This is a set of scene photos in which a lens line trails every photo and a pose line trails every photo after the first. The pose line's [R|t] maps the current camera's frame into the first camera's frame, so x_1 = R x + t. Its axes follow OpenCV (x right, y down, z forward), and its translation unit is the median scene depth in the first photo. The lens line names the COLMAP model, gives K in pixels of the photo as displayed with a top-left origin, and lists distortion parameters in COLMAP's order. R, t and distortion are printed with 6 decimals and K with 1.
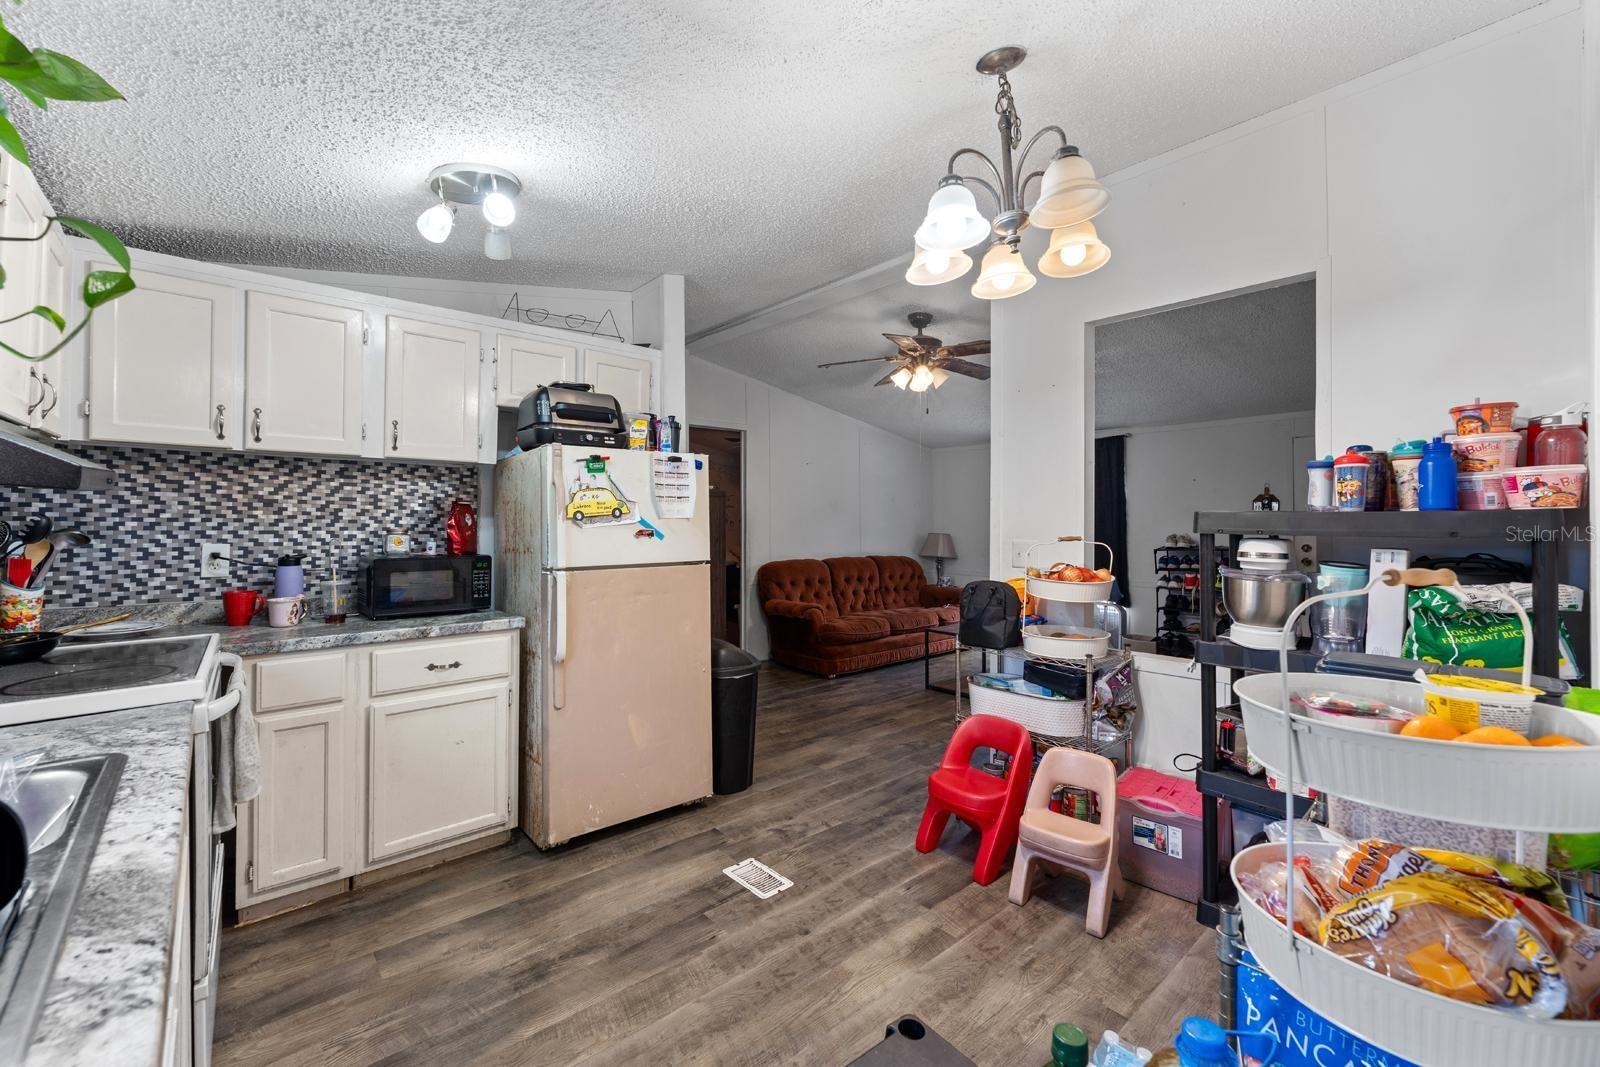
lens RADIAL K [[651.3, 0, 799.4], [0, 651.3, 526.3], [0, 0, 1]] dist [0.000087, 0.000091]
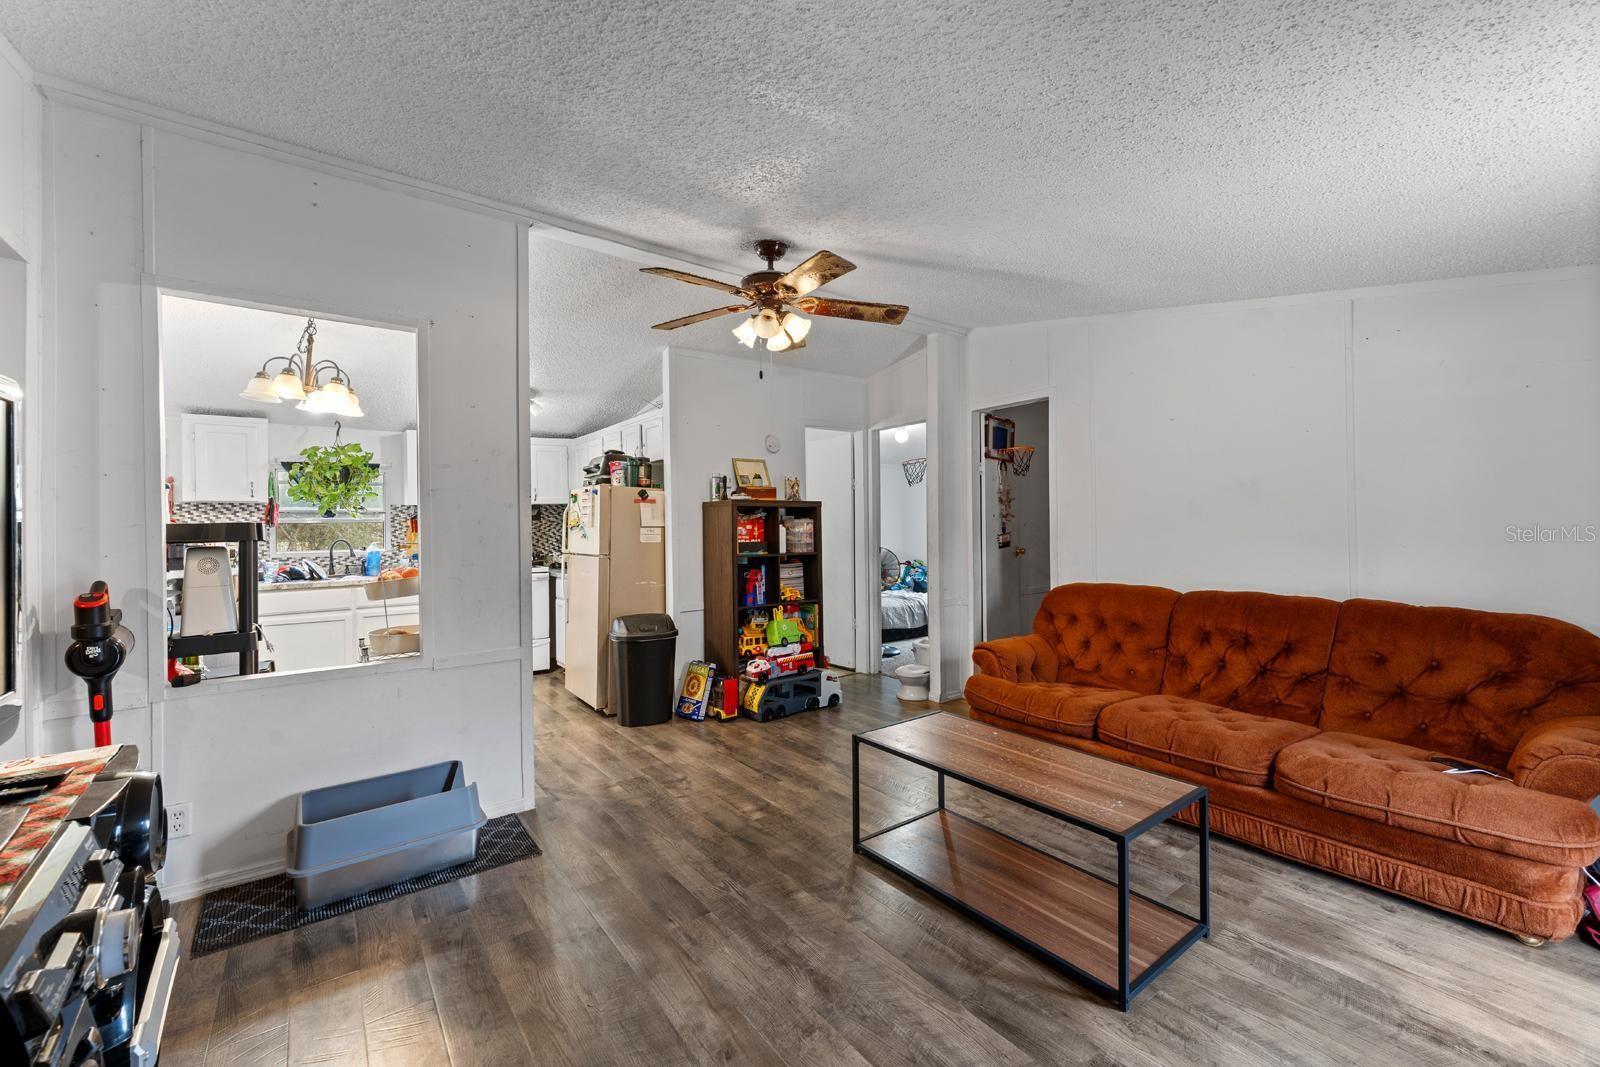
lens RADIAL K [[651.3, 0, 801.3], [0, 651.3, 525.4], [0, 0, 1]] dist [0.000087, 0.000091]
pose [[-0.069924, 0.000419, -0.997552, 1.034149], [0.007173, 0.999974, -0.000083, -0.010162], [0.997527, -0.007161, -0.069925, 1.218562]]
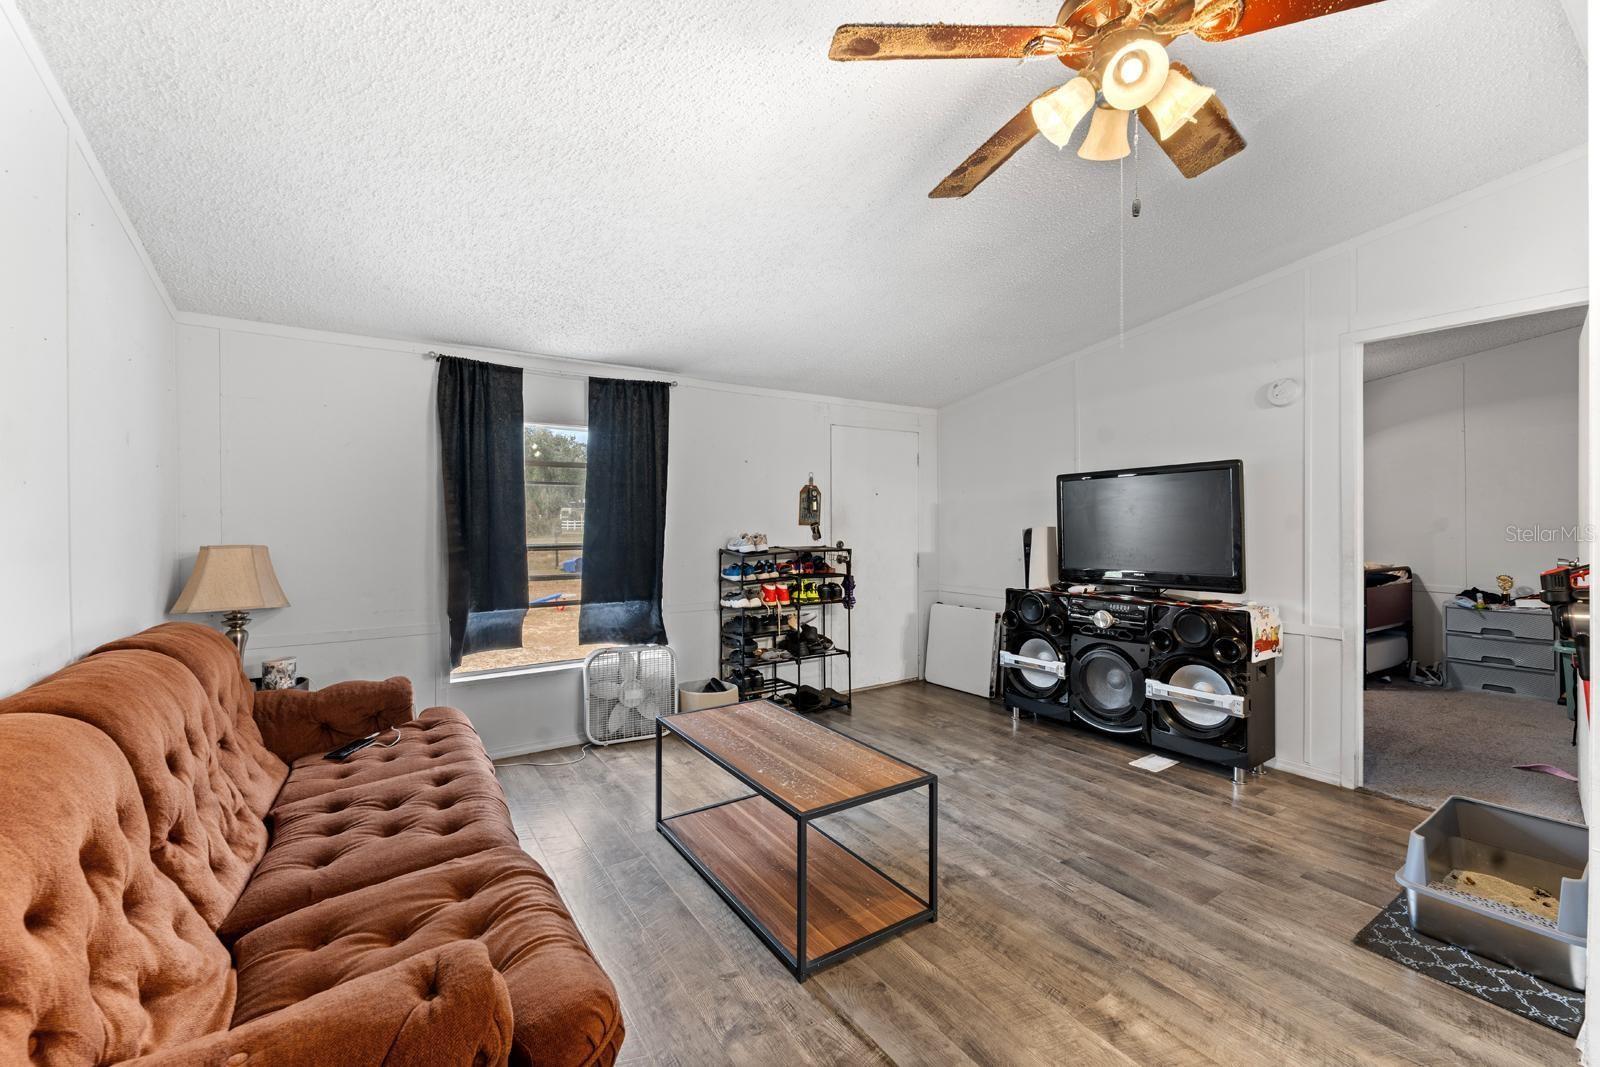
lens RADIAL K [[651.3, 0, 799.7], [0, 651.3, 525.1], [0, 0, 1]] dist [0.000087, 0.000091]
pose [[0.133941, -0.001601, 0.990988, -0.216071], [-0.001836, 0.999997, 0.001863, -0.001625], [-0.990988, -0.002069, 0.133938, 1.264821]]
